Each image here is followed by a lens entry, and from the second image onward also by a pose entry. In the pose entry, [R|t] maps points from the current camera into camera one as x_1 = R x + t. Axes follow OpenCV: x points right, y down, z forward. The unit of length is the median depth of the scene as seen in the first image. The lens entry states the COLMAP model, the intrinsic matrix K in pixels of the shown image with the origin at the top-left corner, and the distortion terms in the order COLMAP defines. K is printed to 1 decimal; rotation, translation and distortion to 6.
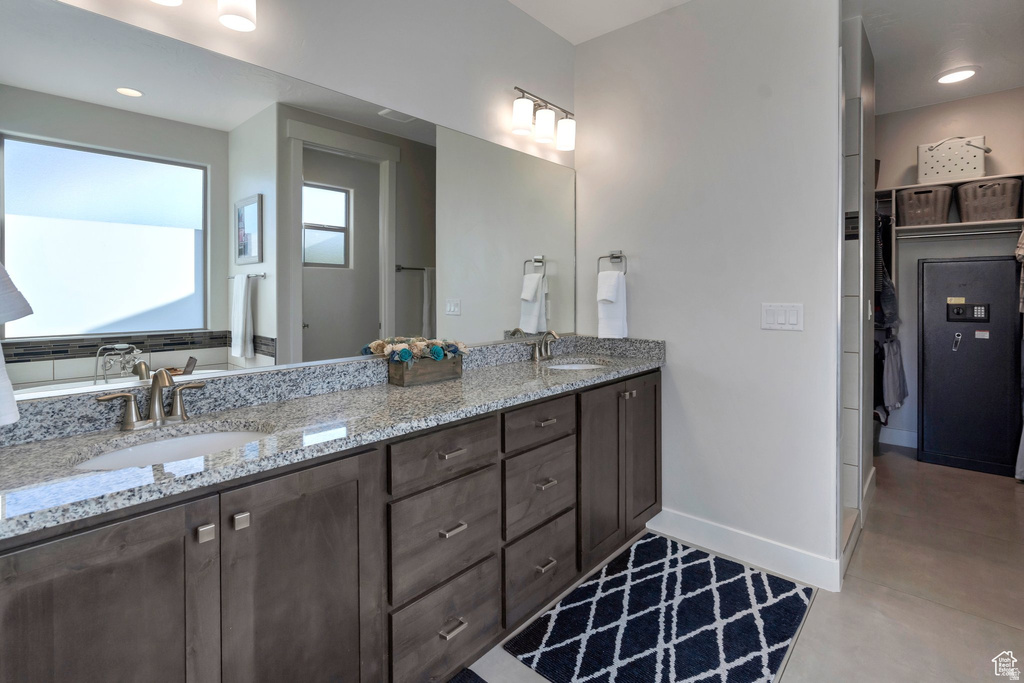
lens RADIAL K [[495.7, 0, 493.2], [0, 495.7, 295.9], [0, 0, 1]] dist [-0.003857, 0.000934]
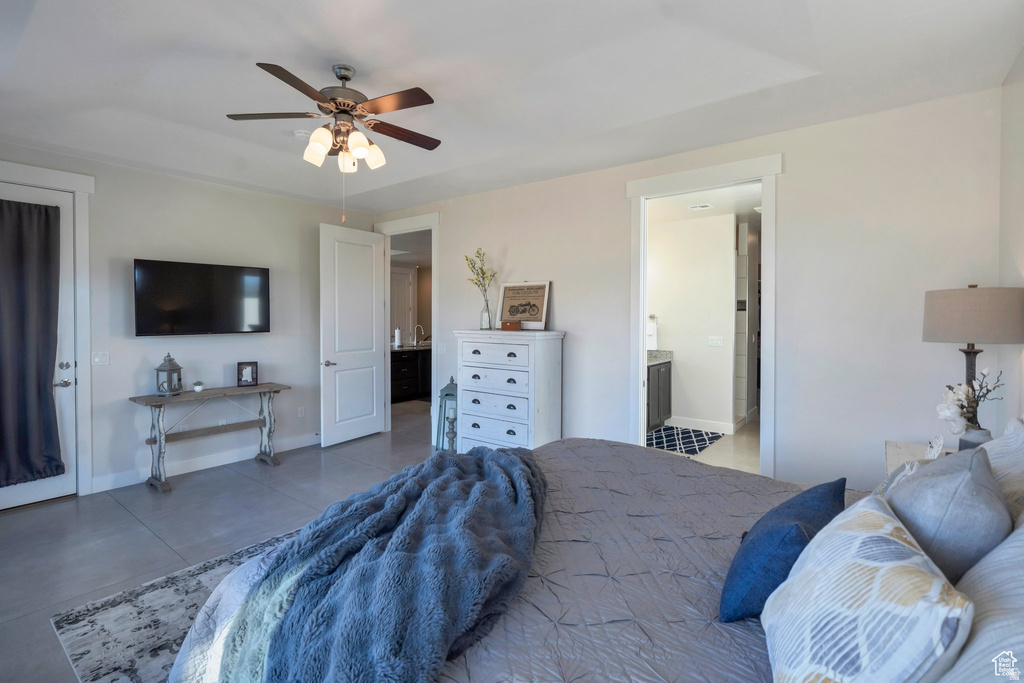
lens RADIAL K [[485.4, 0, 496.4], [0, 485.4, 327.2], [0, 0, 1]] dist [-0.002662, 0.000359]
pose [[0.997744, 0.000465, 0.067132, -0.803007], [-0.001761, 0.999813, 0.019243, -0.084800], [-0.067111, -0.019318, 0.997558, -1.579776]]
